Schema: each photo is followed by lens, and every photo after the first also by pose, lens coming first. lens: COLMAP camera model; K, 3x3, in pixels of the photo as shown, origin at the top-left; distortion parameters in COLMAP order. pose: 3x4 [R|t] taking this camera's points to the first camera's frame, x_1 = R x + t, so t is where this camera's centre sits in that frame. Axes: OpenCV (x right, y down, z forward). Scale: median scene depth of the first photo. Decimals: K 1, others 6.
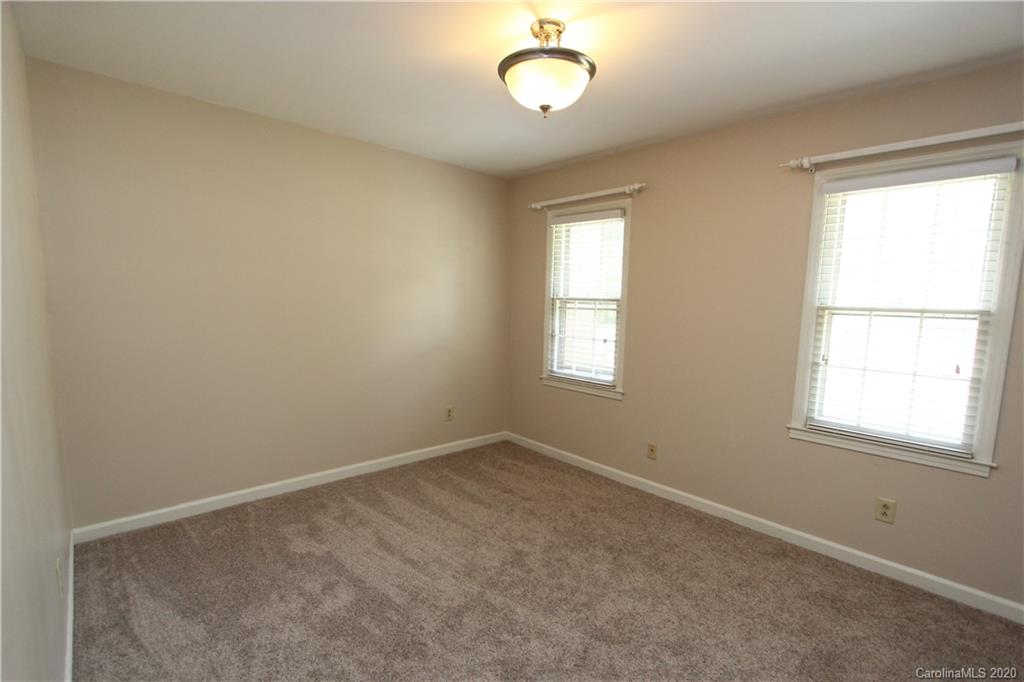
lens RADIAL K [[416.5, 0, 512.0], [0, 416.5, 341.0], [0, 0, 1]] dist [-0.039286, 0.000138]
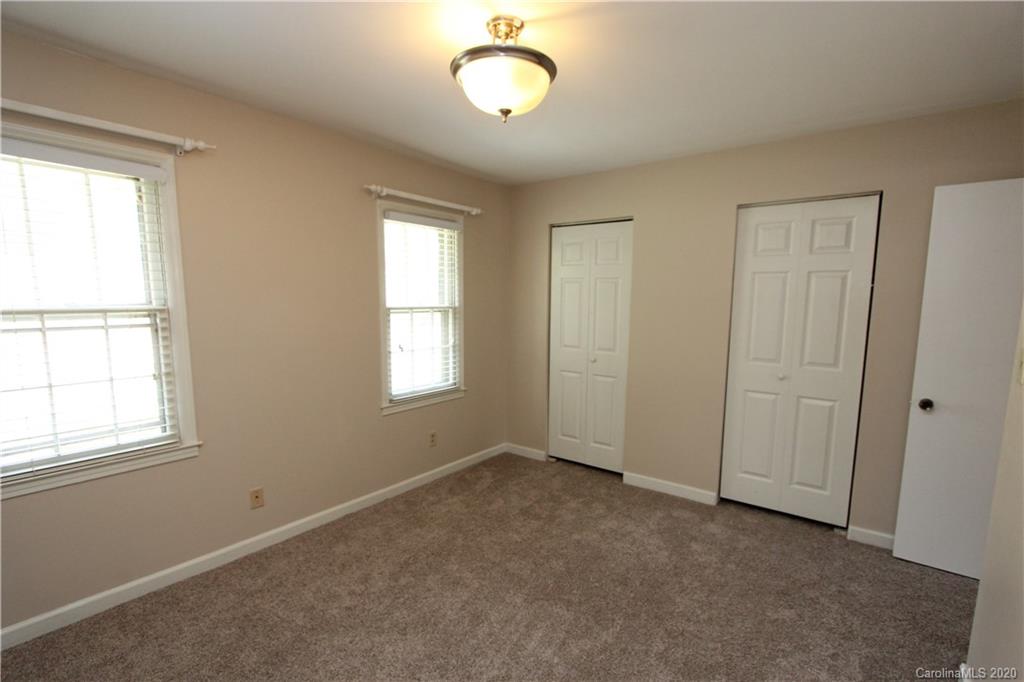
lens RADIAL K [[476.3, 0, 512.3], [0, 476.3, 372.0], [0, 0, 1]] dist [0.001214, 0.000028]
pose [[-0.117949, -0.159938, 0.980055, -0.796346], [0.109805, 0.978791, 0.172947, -0.103449], [-0.986930, 0.128014, -0.097885, 0.784942]]
